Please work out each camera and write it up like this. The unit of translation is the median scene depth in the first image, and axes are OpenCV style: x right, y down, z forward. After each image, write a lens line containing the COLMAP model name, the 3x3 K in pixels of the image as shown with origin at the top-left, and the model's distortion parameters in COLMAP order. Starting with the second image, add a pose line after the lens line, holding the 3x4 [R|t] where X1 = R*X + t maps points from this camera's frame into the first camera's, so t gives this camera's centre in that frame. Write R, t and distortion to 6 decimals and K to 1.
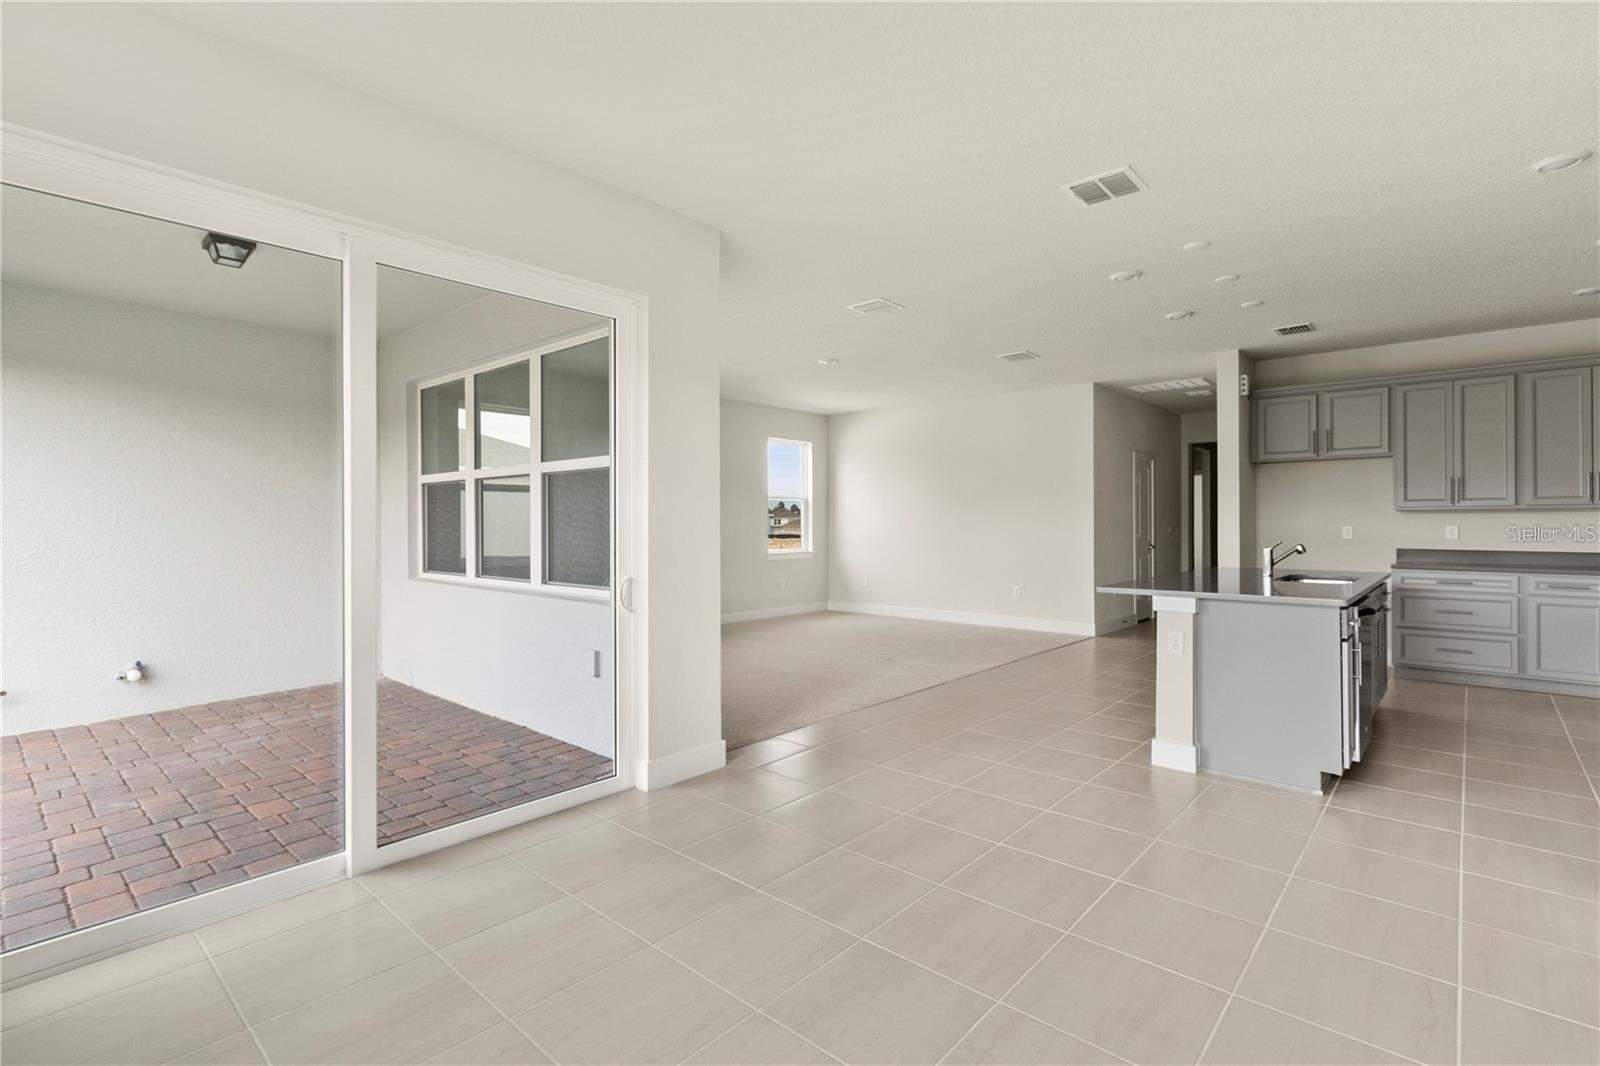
lens RADIAL K [[749.5, 0, 792.5], [0, 749.5, 526.4], [0, 0, 1]] dist [0.007385, -0.000285]
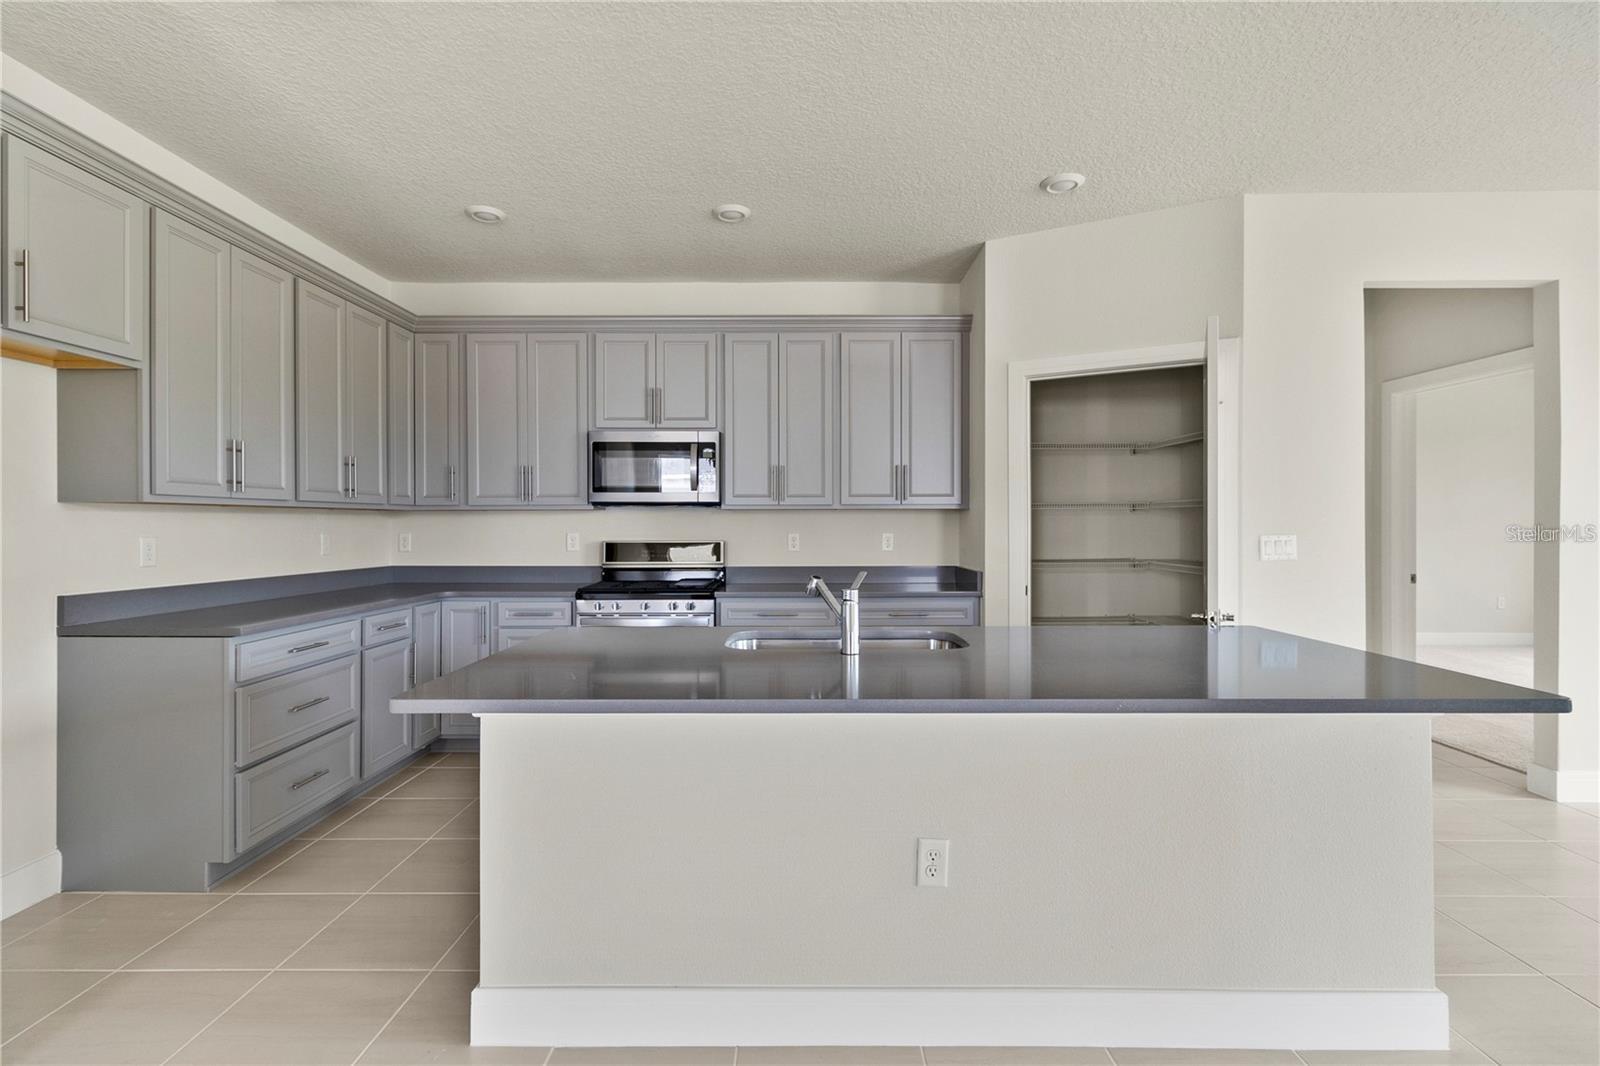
lens RADIAL K [[749.5, 0, 791.7], [0, 749.5, 532.0], [0, 0, 1]] dist [0.007385, -0.000285]
pose [[-0.665305, -0.003810, 0.746562, 0.267587], [0.006050, 0.999927, 0.010495, -0.006267], [-0.746547, 0.011499, -0.665233, 1.047948]]
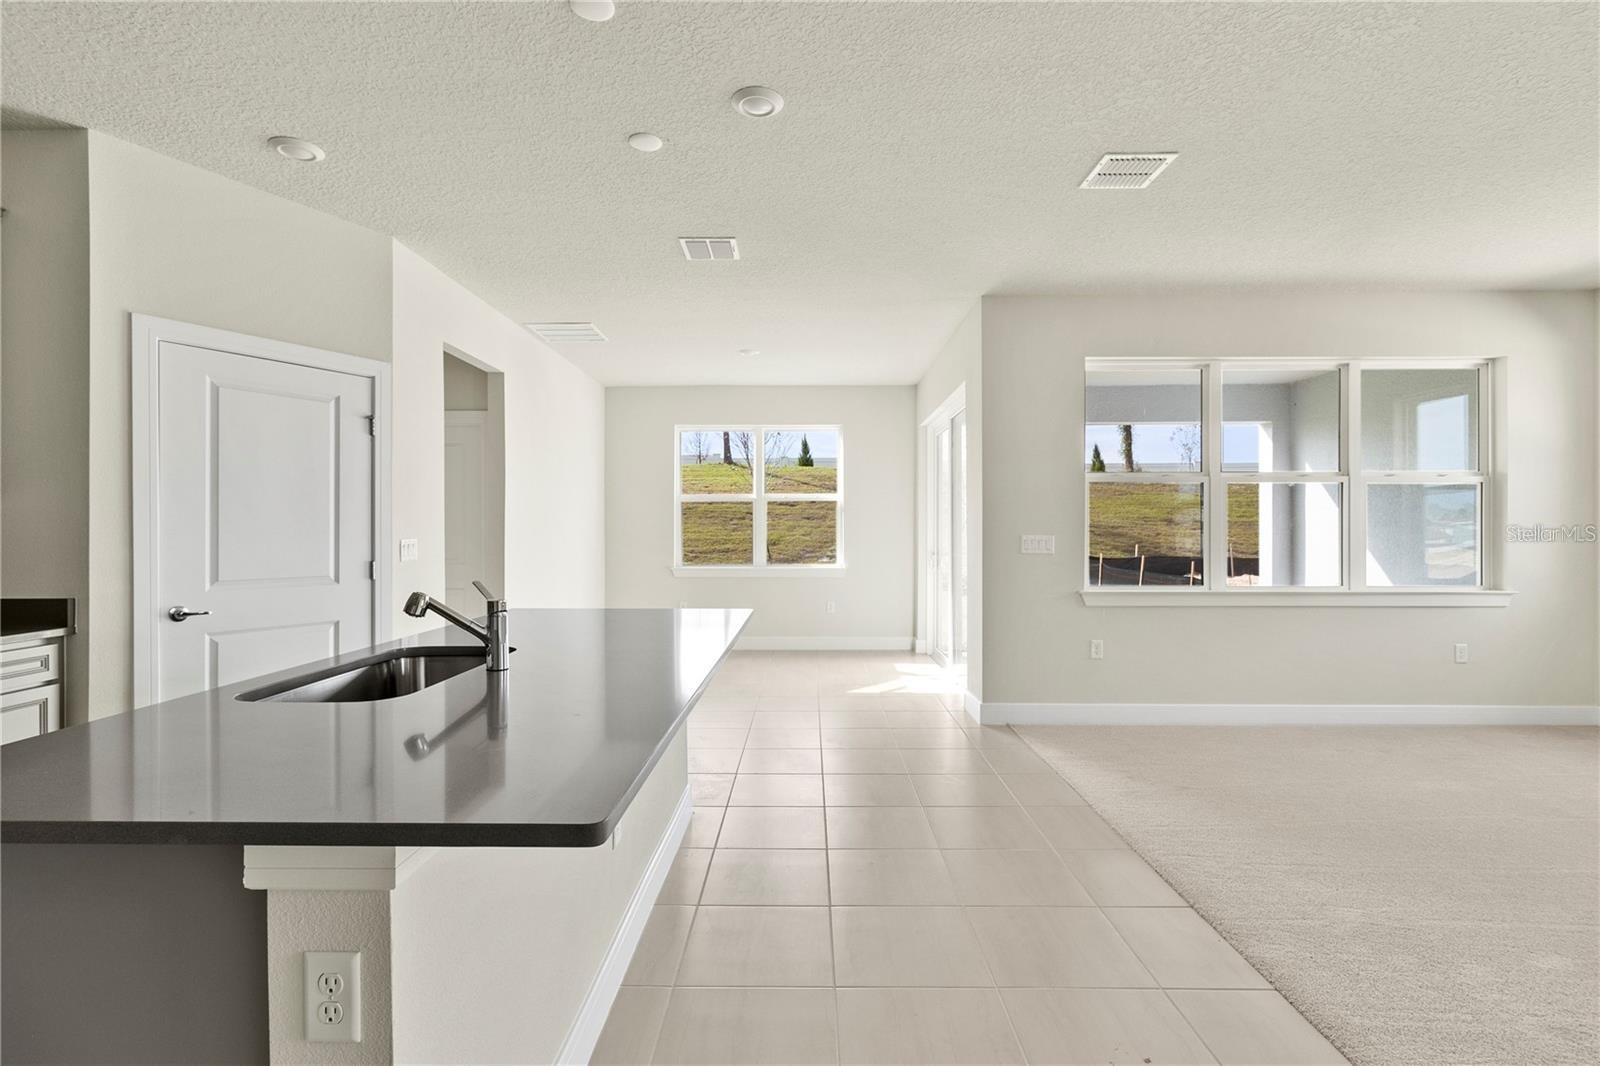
lens RADIAL K [[749.5, 0, 799.2], [0, 749.5, 526.3], [0, 0, 1]] dist [0.007385, -0.000285]
pose [[-0.754801, -0.000998, -0.655953, 0.609779], [-0.000532, 0.999999, -0.000909, -0.006772], [0.655953, -0.000337, -0.754801, 1.102193]]
